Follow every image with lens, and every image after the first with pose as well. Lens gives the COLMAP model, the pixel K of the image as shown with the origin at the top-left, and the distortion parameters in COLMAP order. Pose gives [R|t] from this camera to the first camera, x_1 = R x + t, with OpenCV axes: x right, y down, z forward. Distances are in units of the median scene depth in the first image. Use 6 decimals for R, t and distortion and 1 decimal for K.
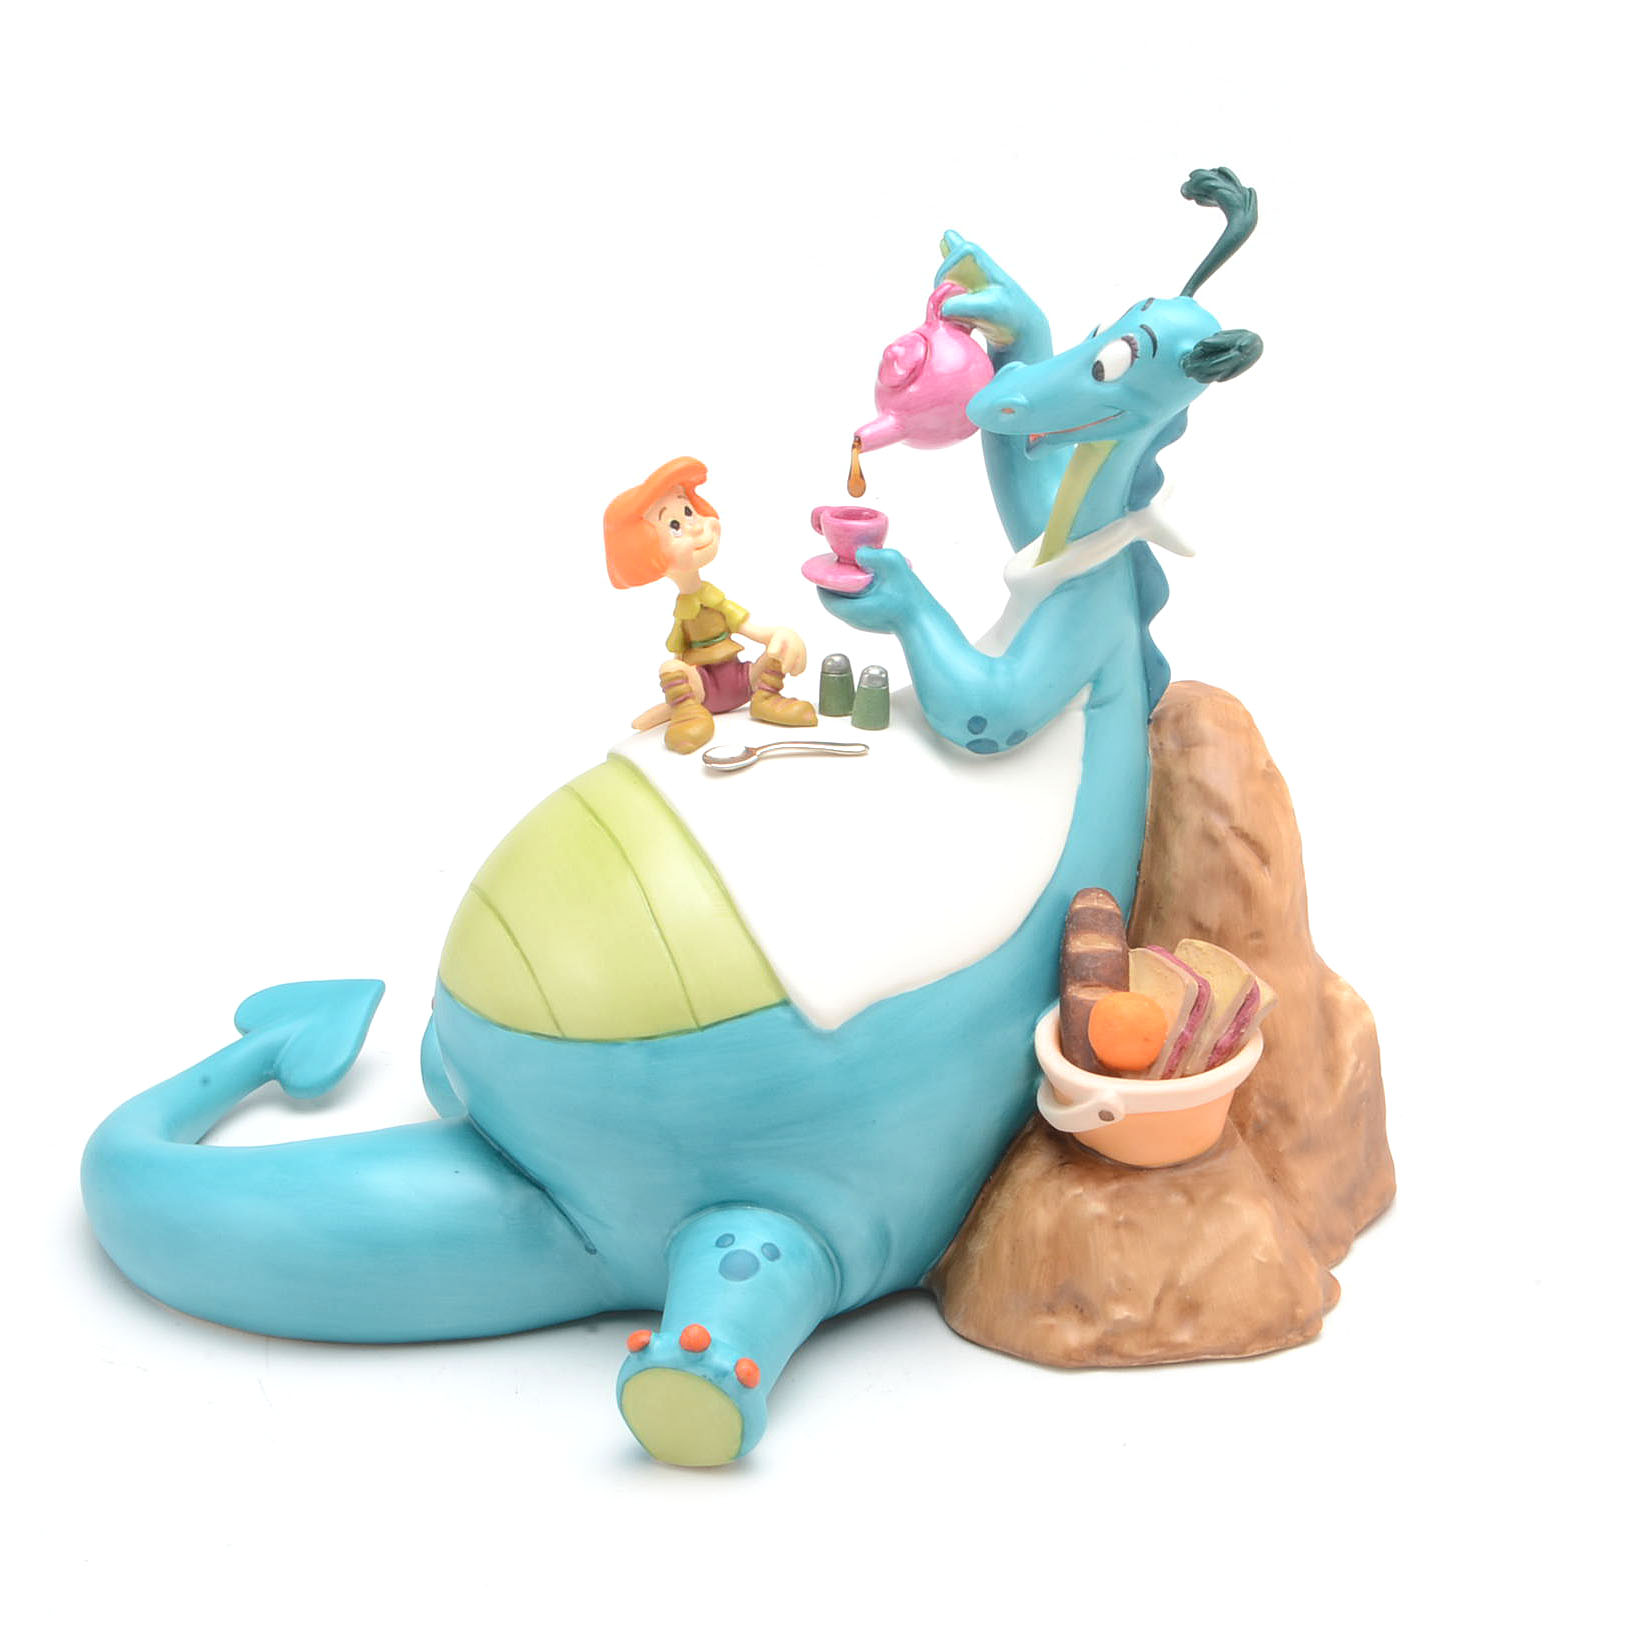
lens RADIAL K [[3750.6, 0, 817.9], [0, 3750.6, 816.8], [0, 0, 1]] dist [-0.015901, 0.000000]
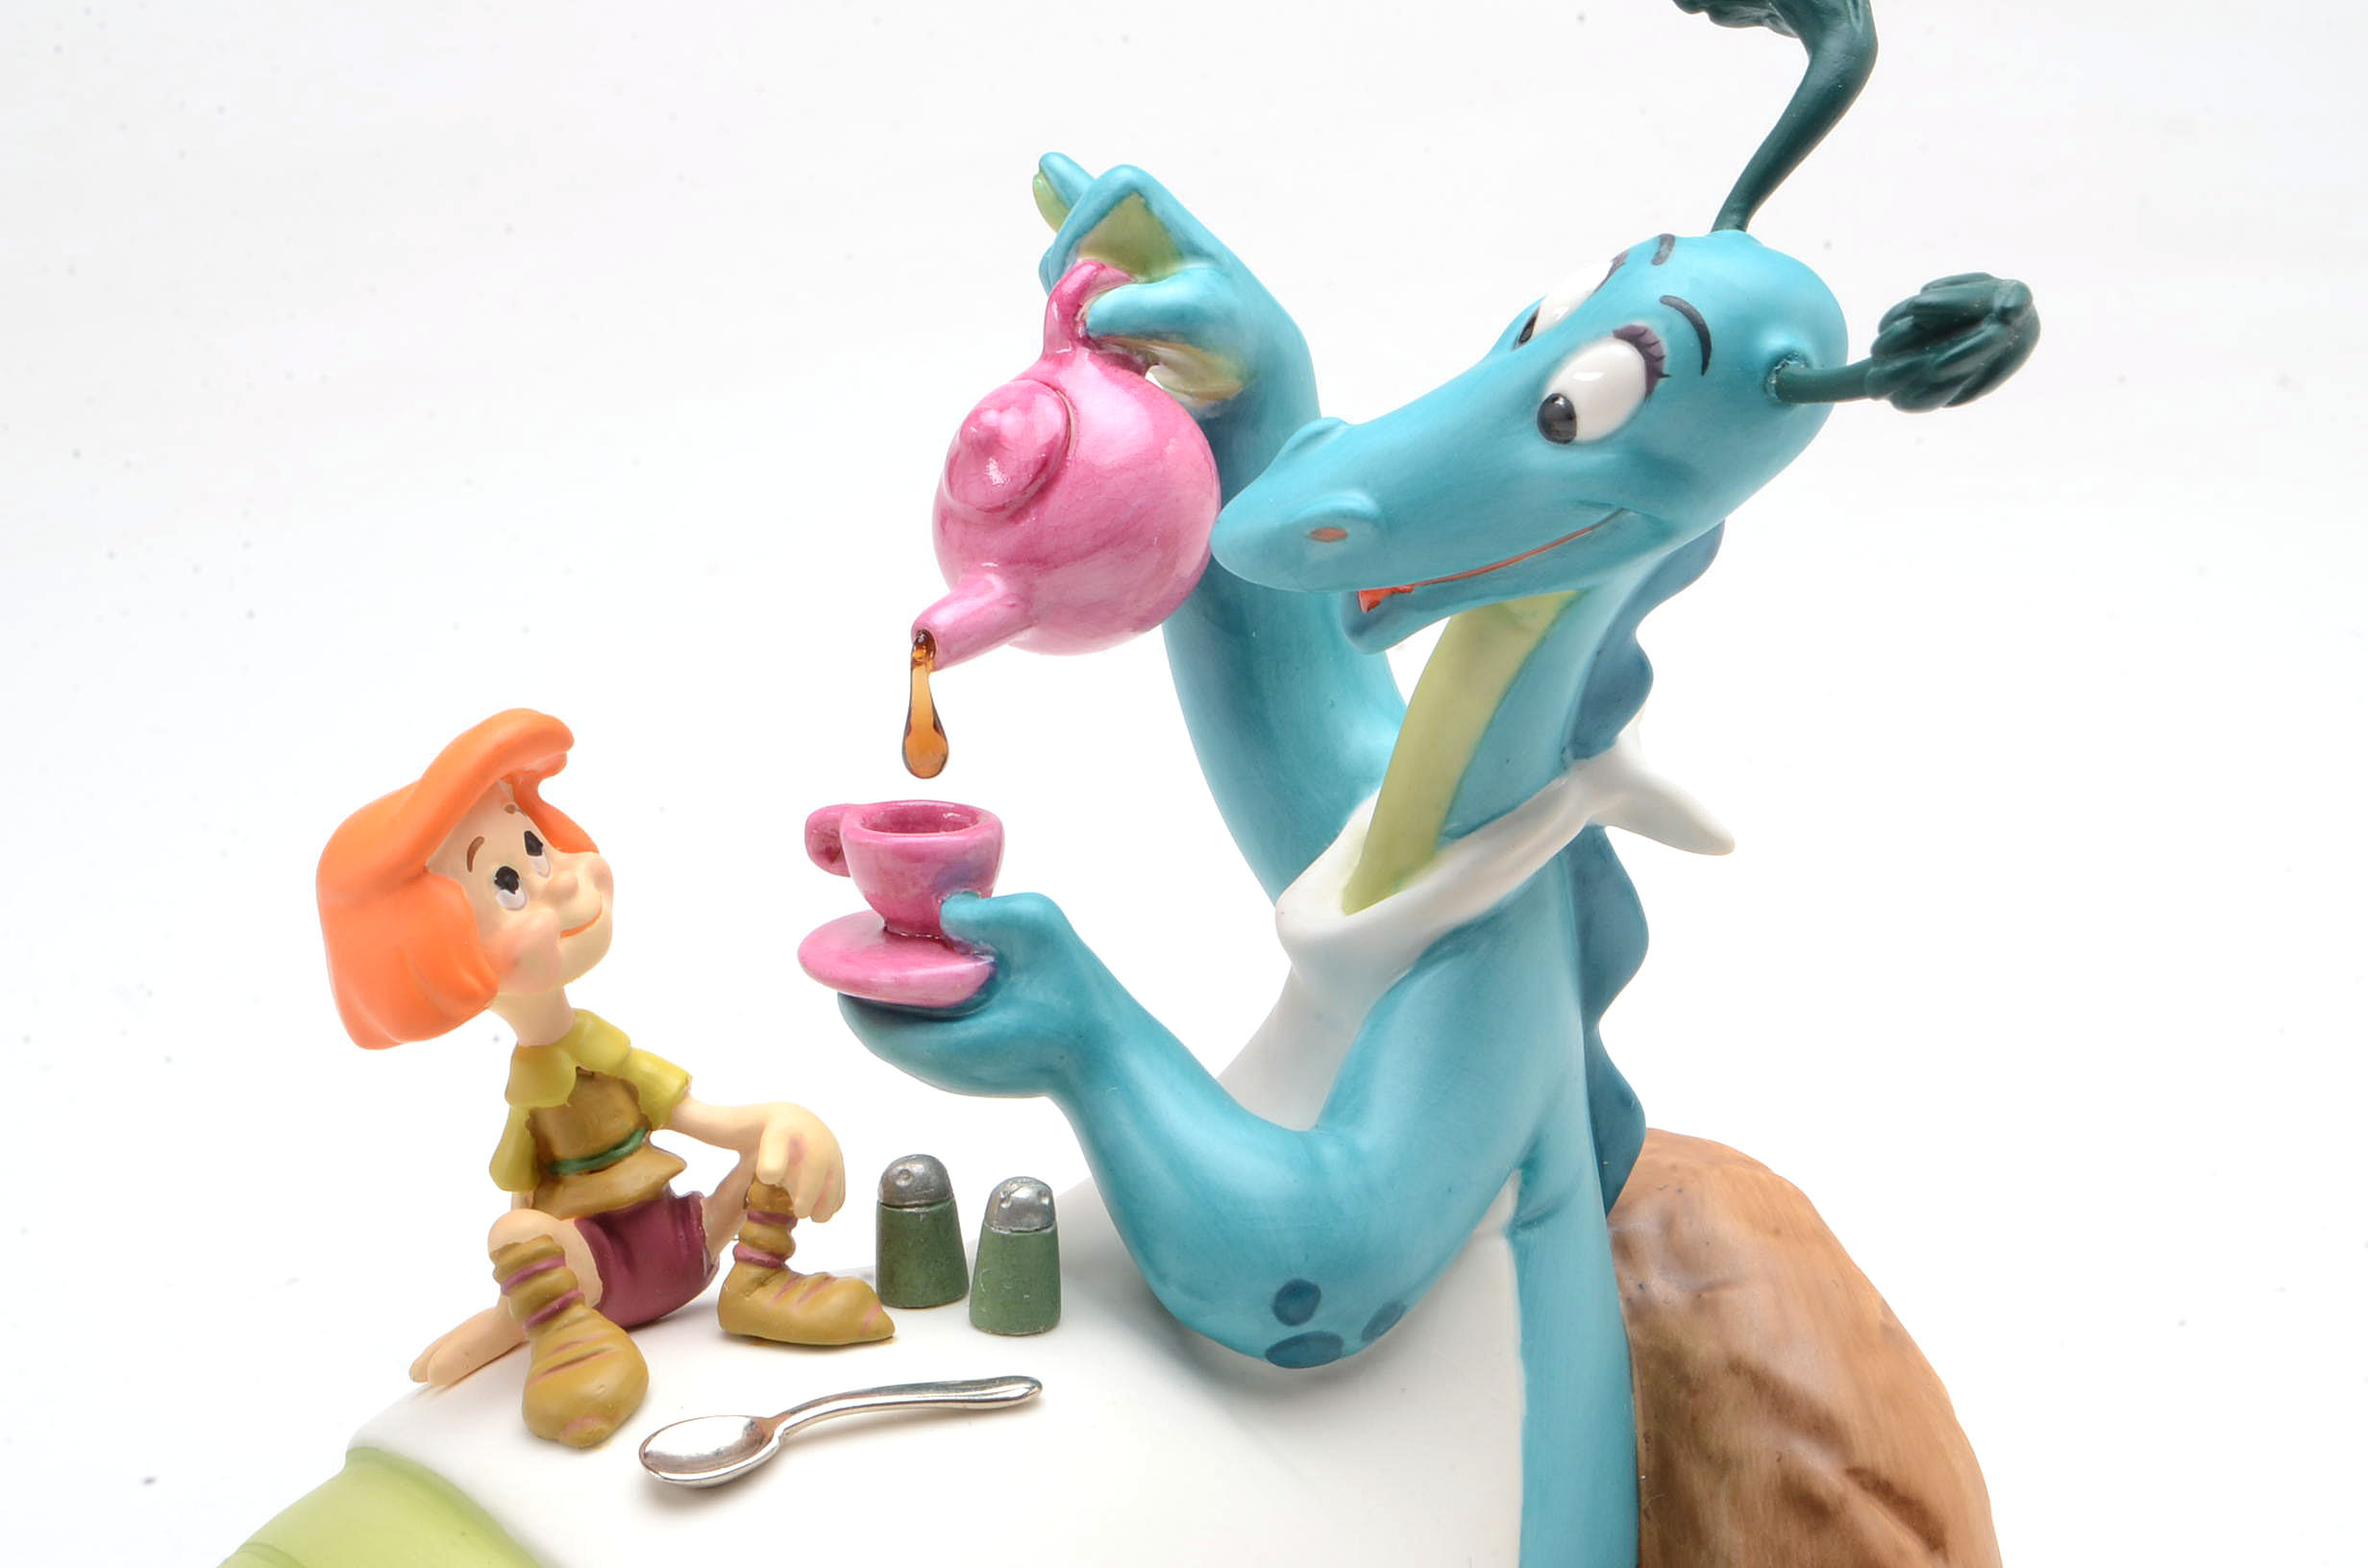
lens RADIAL K [[4645.5, 0, 1175.3], [0, 4645.5, 782.7], [0, 0, 1]] dist [-0.012812, 0.000000]
pose [[0.975636, -0.078363, 0.204923, -0.069019], [0.095797, 0.992451, -0.076574, -0.042634], [-0.197376, 0.094340, 0.975778, 0.493099]]
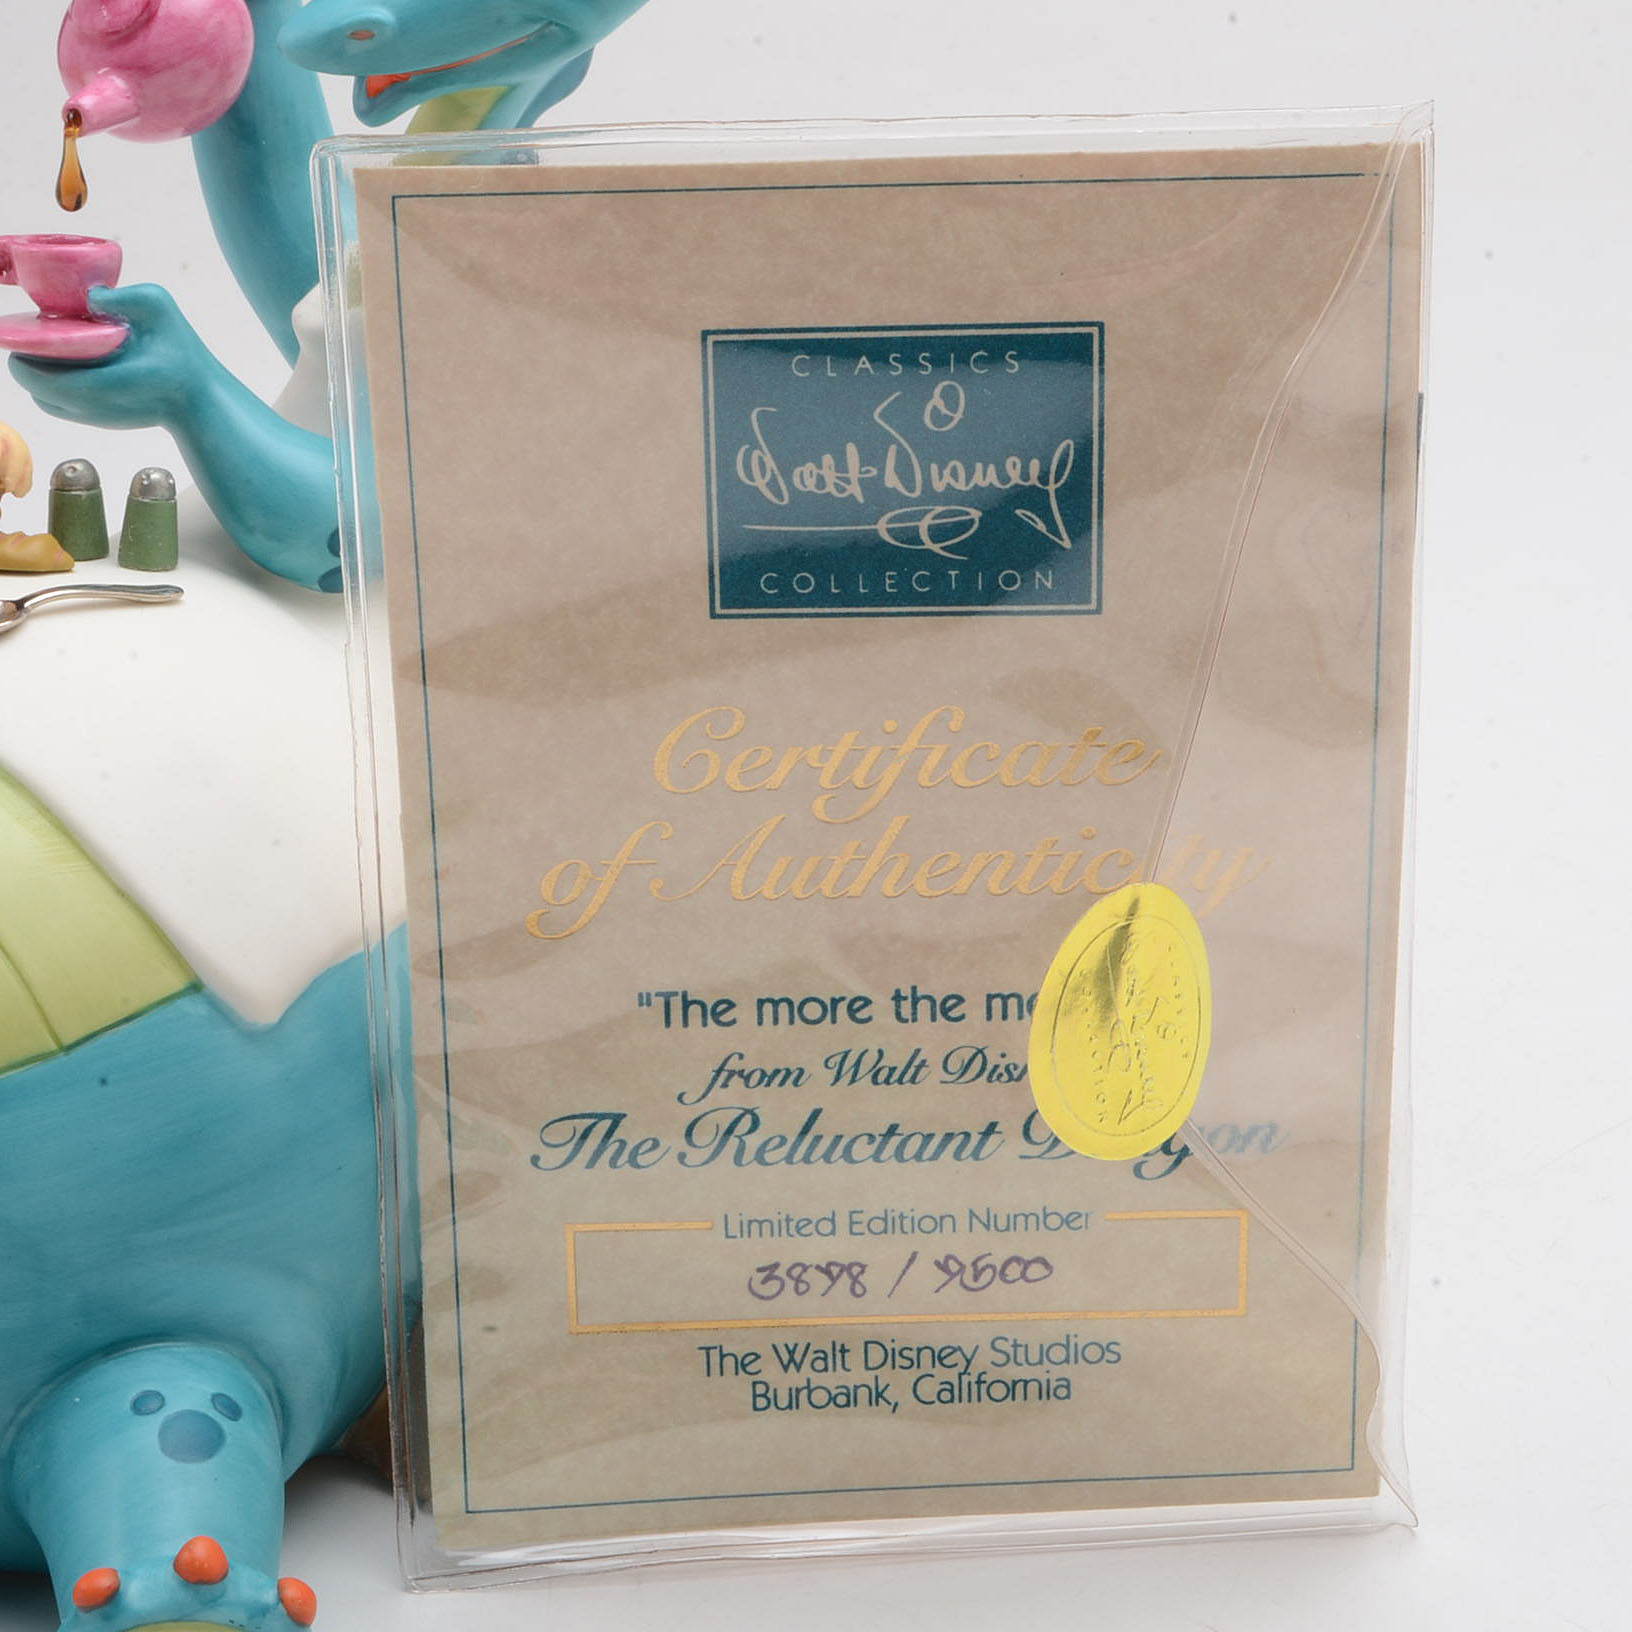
lens RADIAL K [[3886.3, 0, 816.8], [0, 3886.3, 813.6], [0, 0, 1]] dist [0.007172, 0.000000]
pose [[0.863013, -0.101089, 0.494964, -0.214754], [0.136459, 0.990001, -0.035736, 0.054616], [-0.486403, 0.098383, 0.868178, 0.388238]]
